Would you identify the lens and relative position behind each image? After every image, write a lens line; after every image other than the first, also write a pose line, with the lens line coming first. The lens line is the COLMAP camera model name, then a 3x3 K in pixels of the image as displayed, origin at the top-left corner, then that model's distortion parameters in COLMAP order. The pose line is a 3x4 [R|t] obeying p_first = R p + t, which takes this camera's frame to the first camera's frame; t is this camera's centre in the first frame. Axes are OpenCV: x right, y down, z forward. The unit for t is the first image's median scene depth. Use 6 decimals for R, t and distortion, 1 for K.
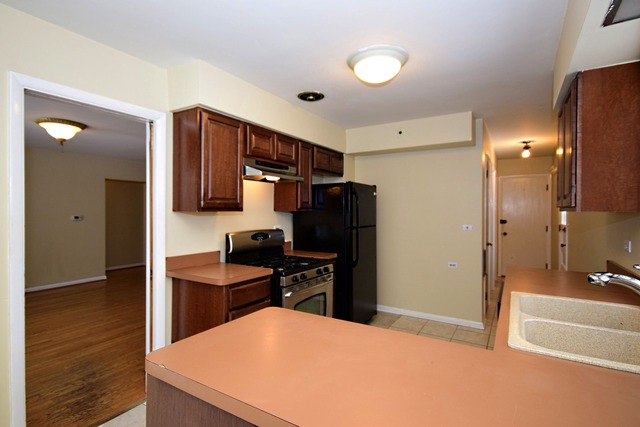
lens RADIAL K [[314.6, 0, 319.5], [0, 314.6, 210.5], [0, 0, 1]] dist [0.028580, 0.000031]
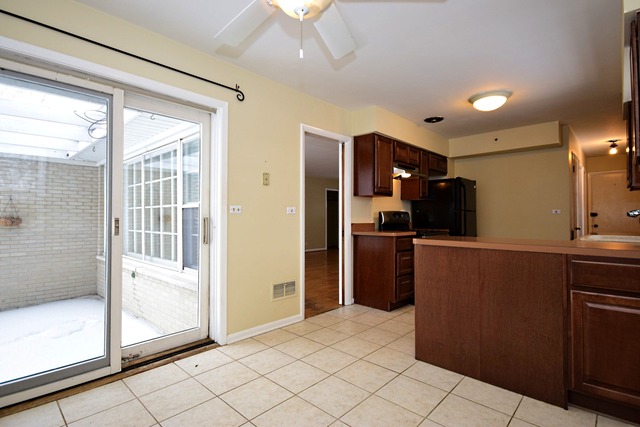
lens RADIAL K [[314.6, 0, 319.5], [0, 314.6, 210.5], [0, 0, 1]] dist [0.028580, 0.000031]
pose [[0.980986, -0.007699, -0.193924, -0.247063], [0.002835, 0.999675, -0.025347, 0.092595], [0.194056, 0.024316, 0.980689, -0.502516]]
